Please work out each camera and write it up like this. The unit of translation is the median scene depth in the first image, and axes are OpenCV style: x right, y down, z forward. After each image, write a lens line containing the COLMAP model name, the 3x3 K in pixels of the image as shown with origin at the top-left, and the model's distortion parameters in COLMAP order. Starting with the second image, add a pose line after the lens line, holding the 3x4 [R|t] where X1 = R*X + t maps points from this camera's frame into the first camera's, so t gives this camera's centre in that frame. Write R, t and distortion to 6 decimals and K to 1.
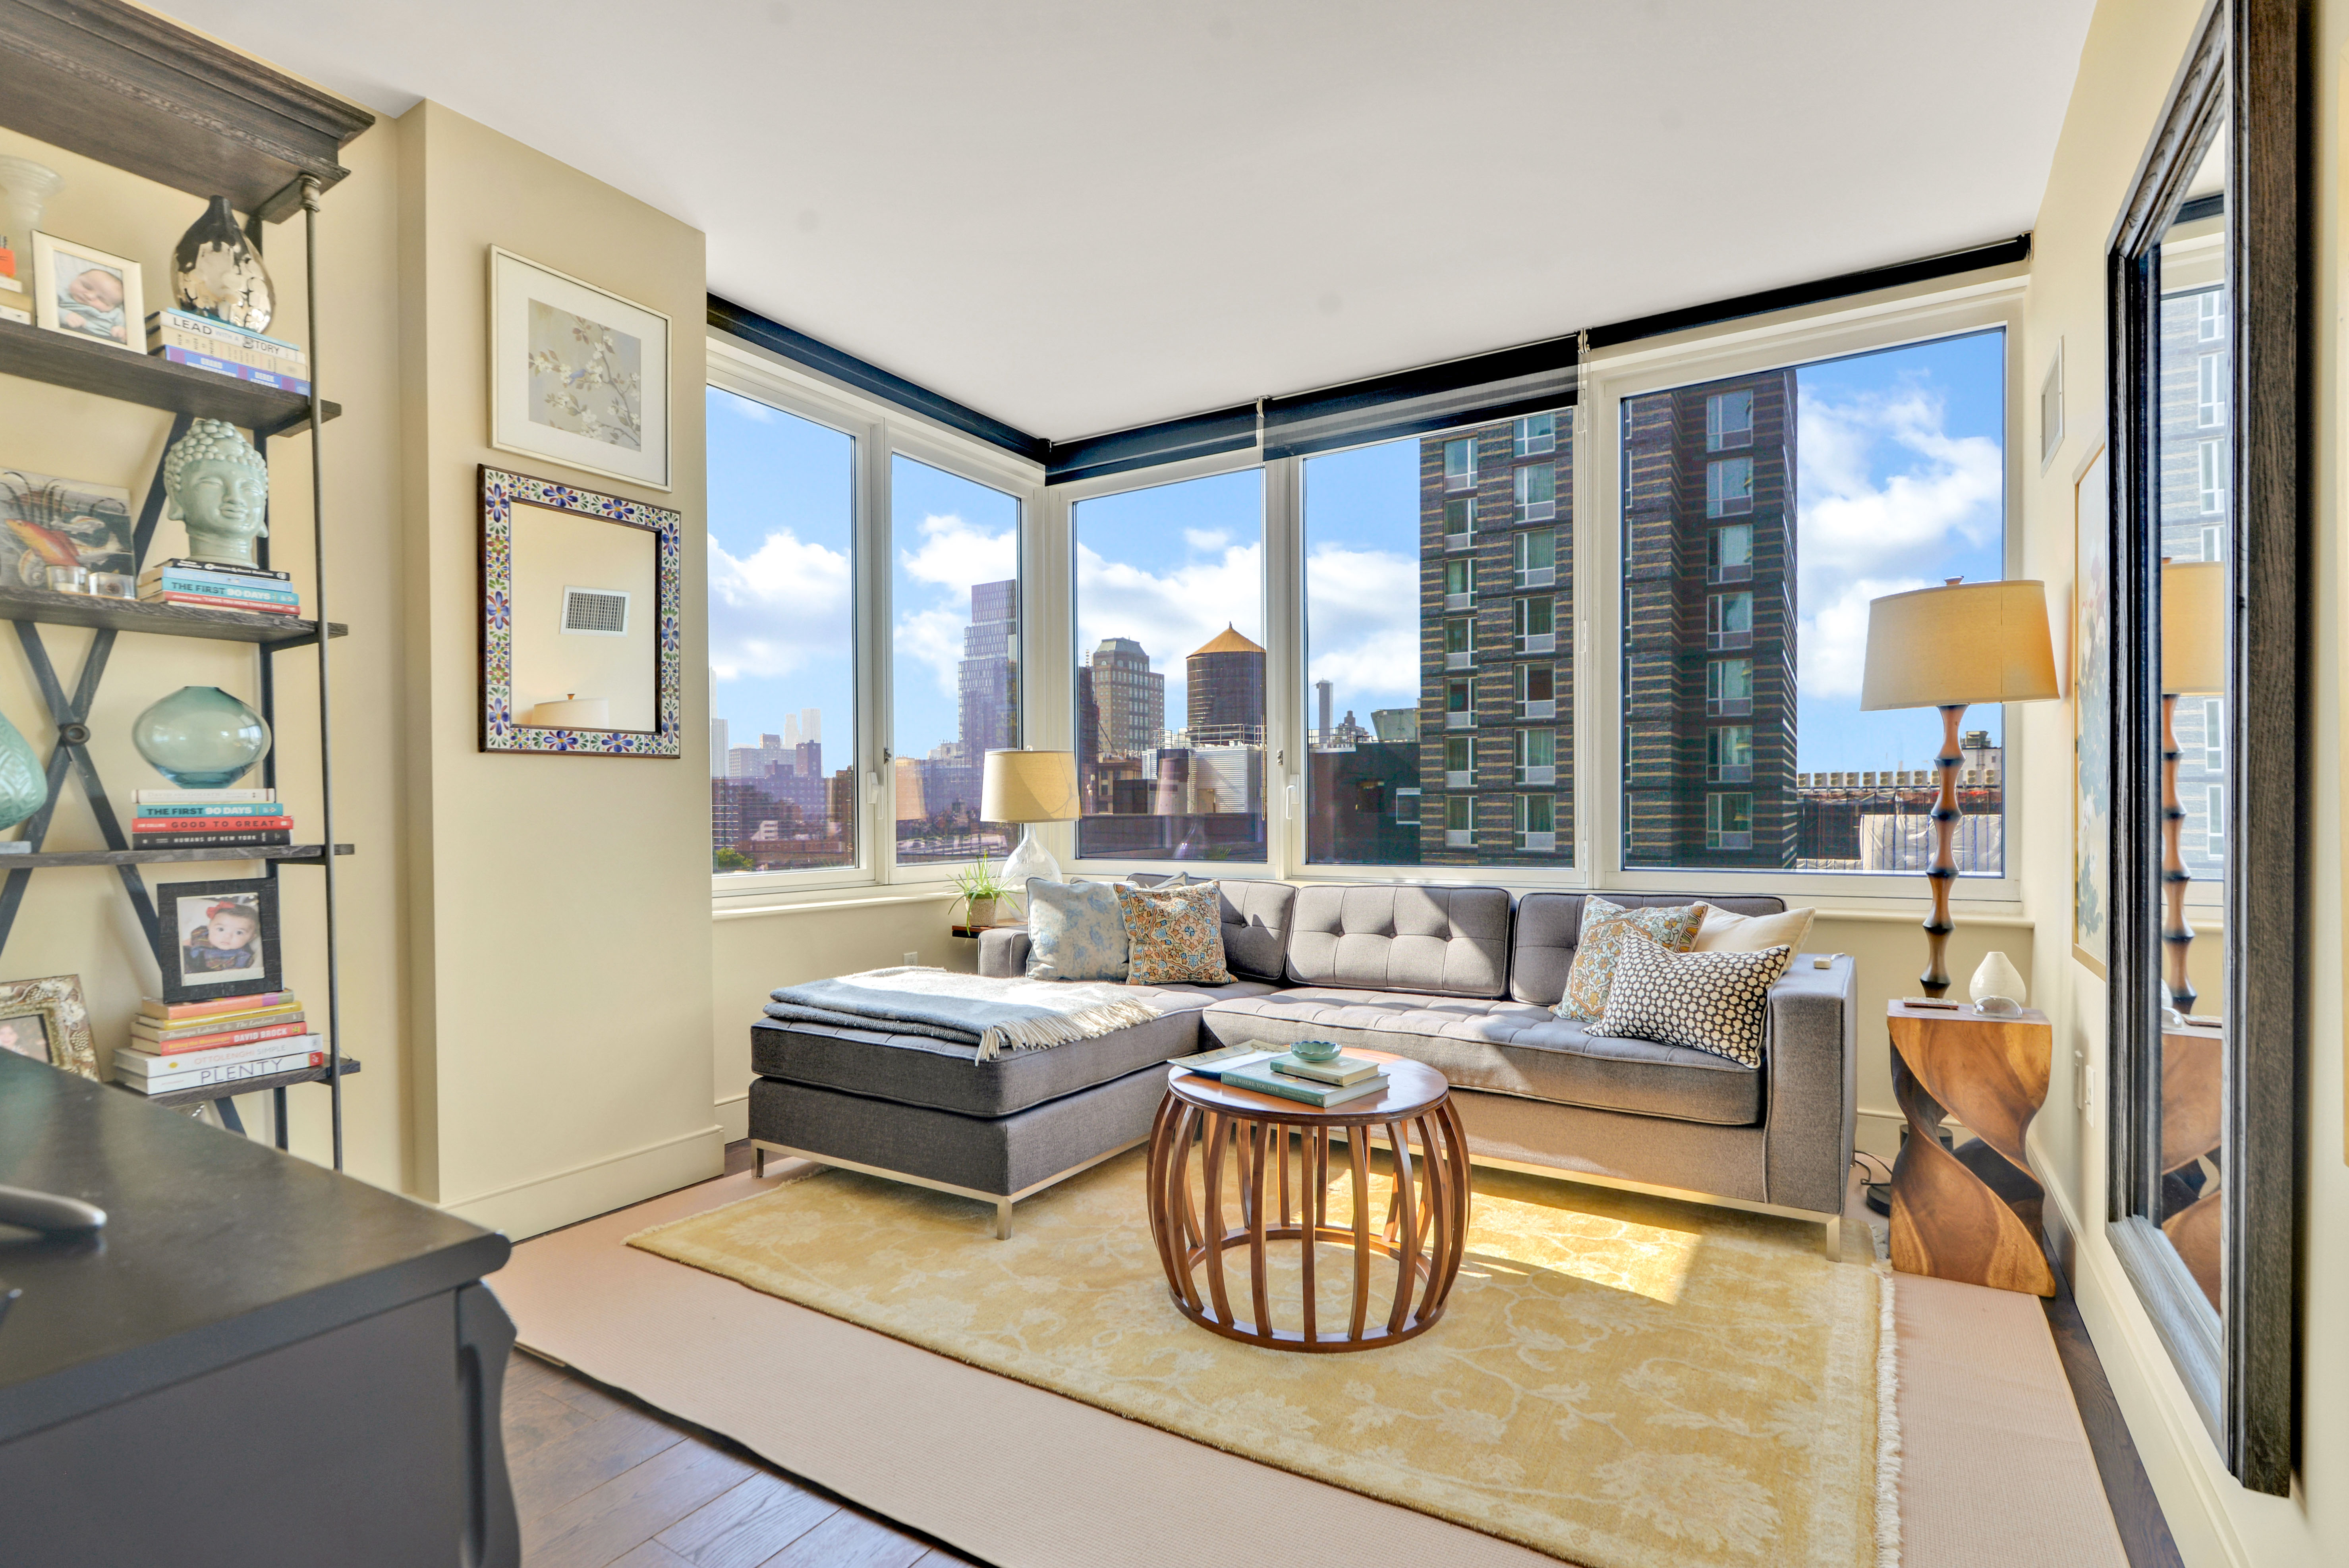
lens RADIAL K [[1134.0, 0, 1189.6], [0, 1134.0, 831.0], [0, 0, 1]] dist [-0.004904, -0.000246]
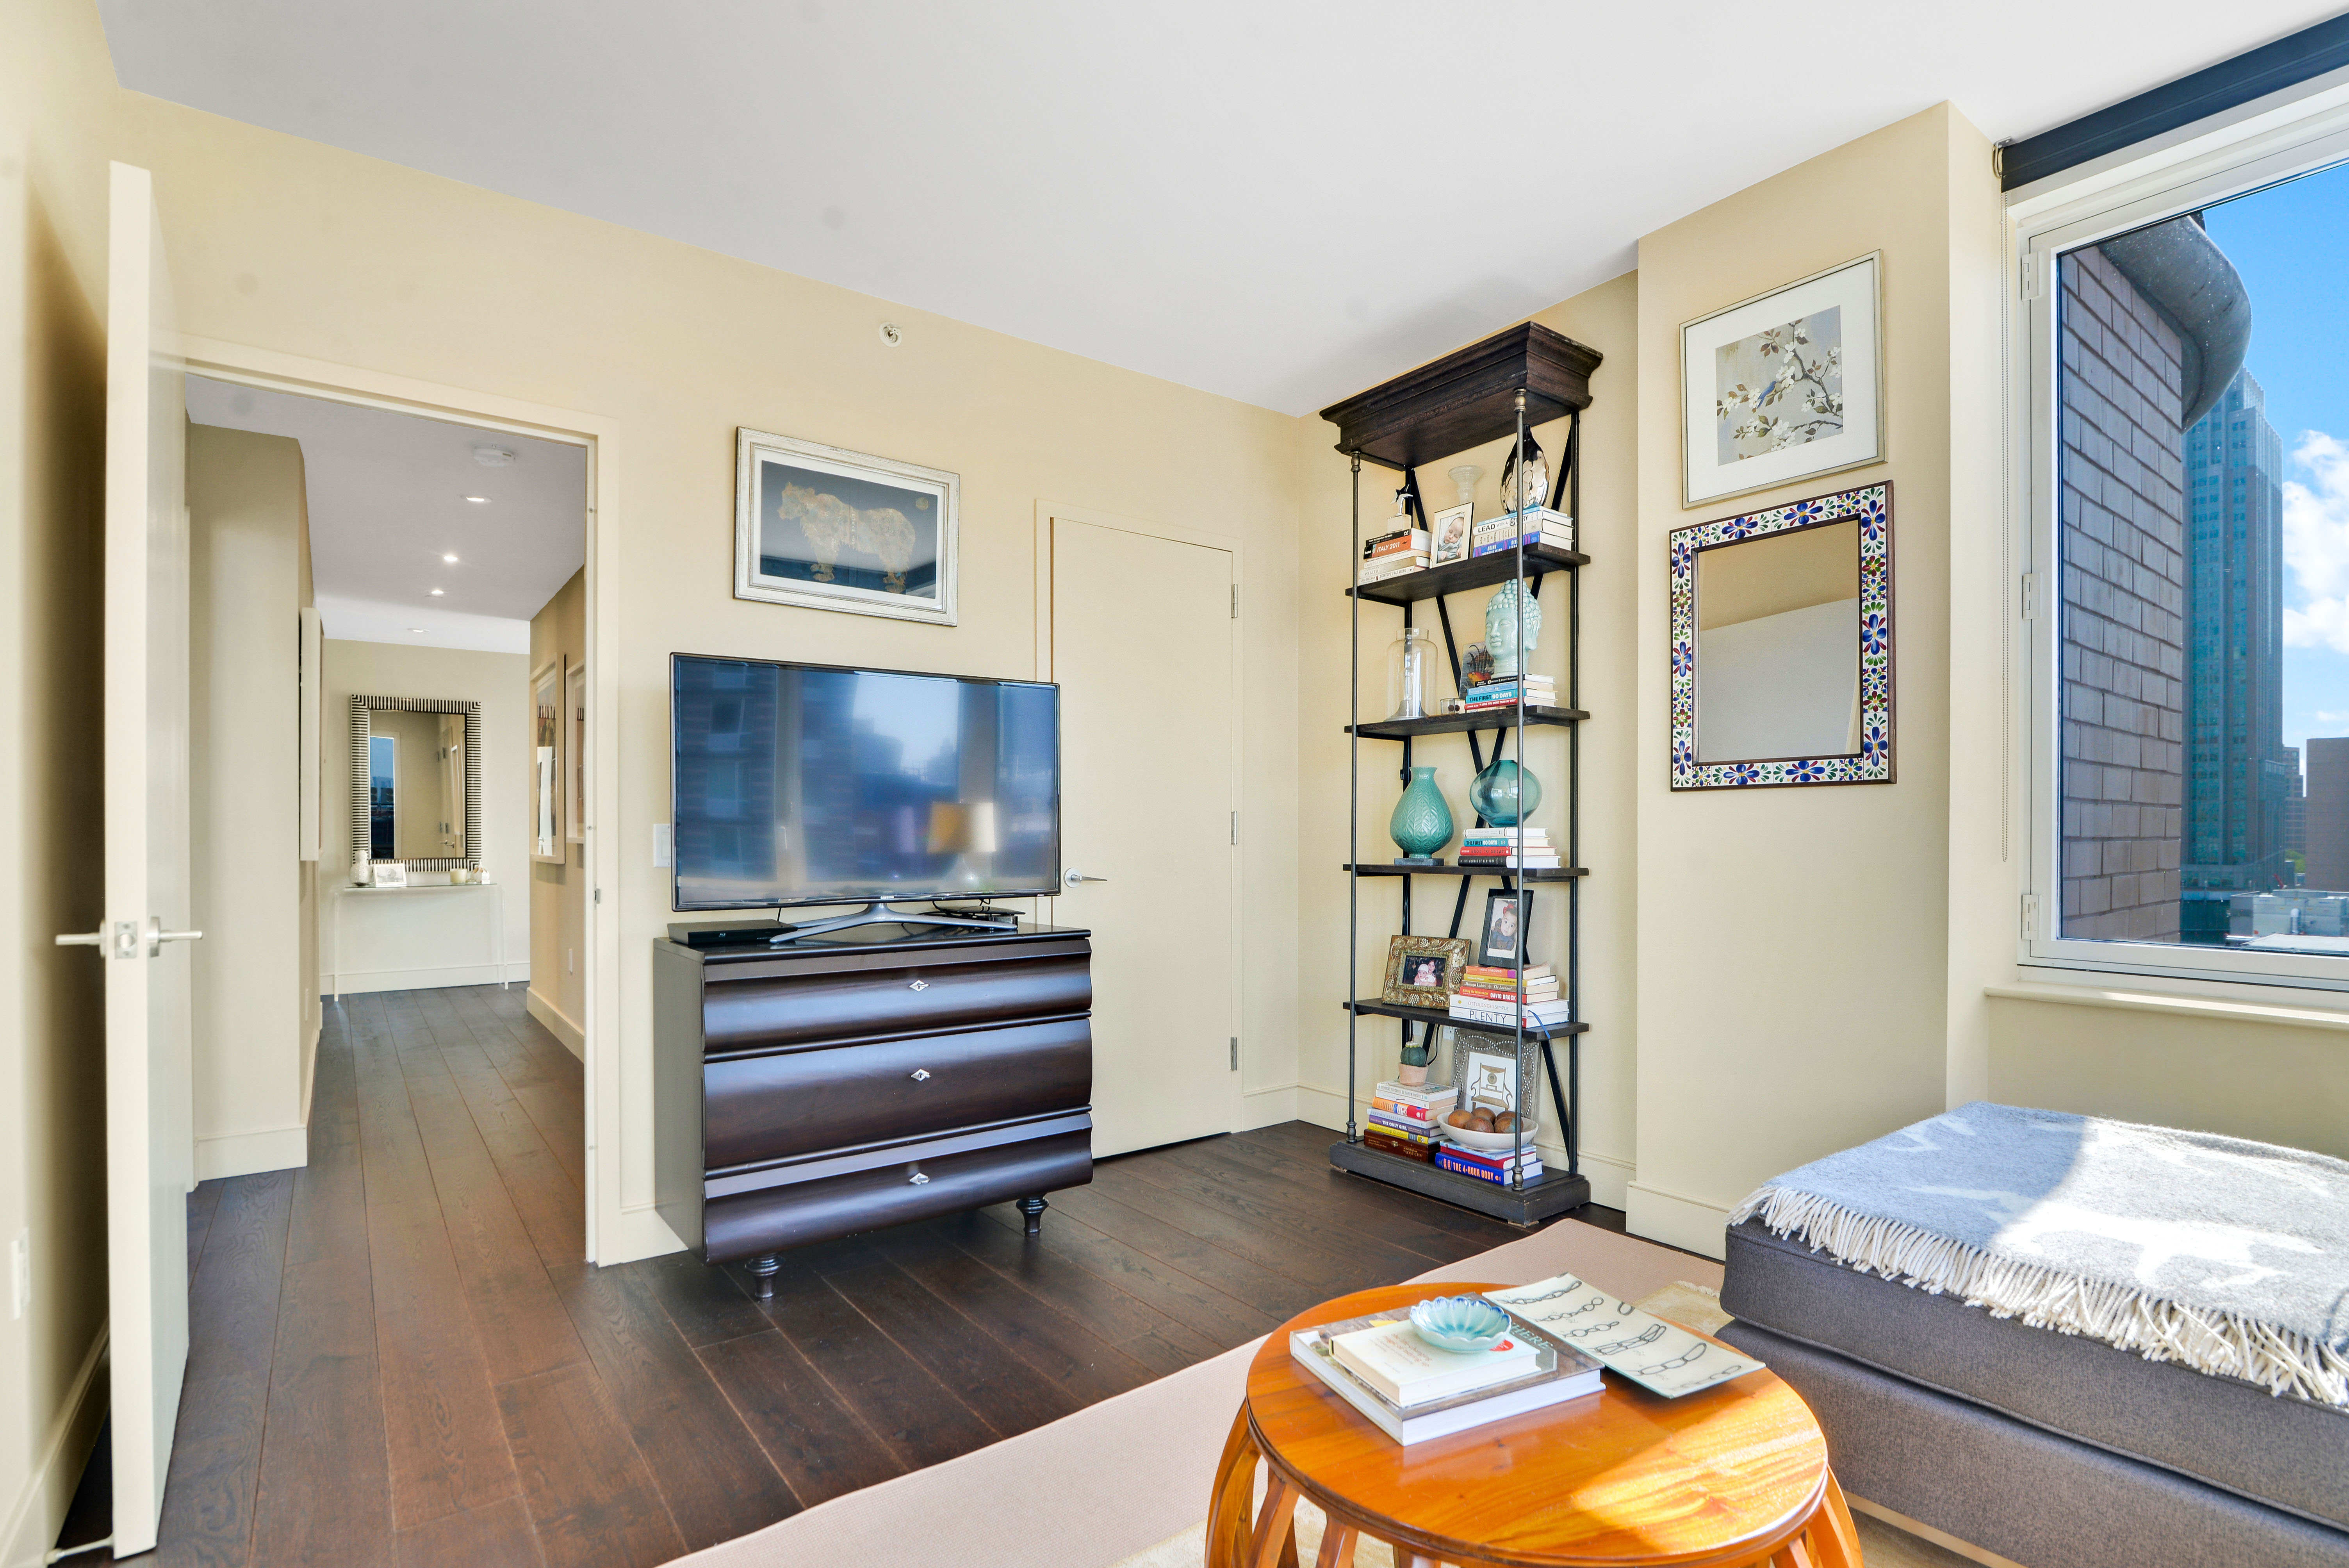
lens RADIAL K [[1208.1, 0, 1179.0], [0, 1208.1, 832.8], [0, 0, 1]] dist [-0.018299, 0.001220]
pose [[-0.402221, 0.010195, -0.915486, 0.606984], [-0.011843, 0.999796, 0.016338, -0.040592], [0.915466, 0.017414, -0.402018, 0.978658]]
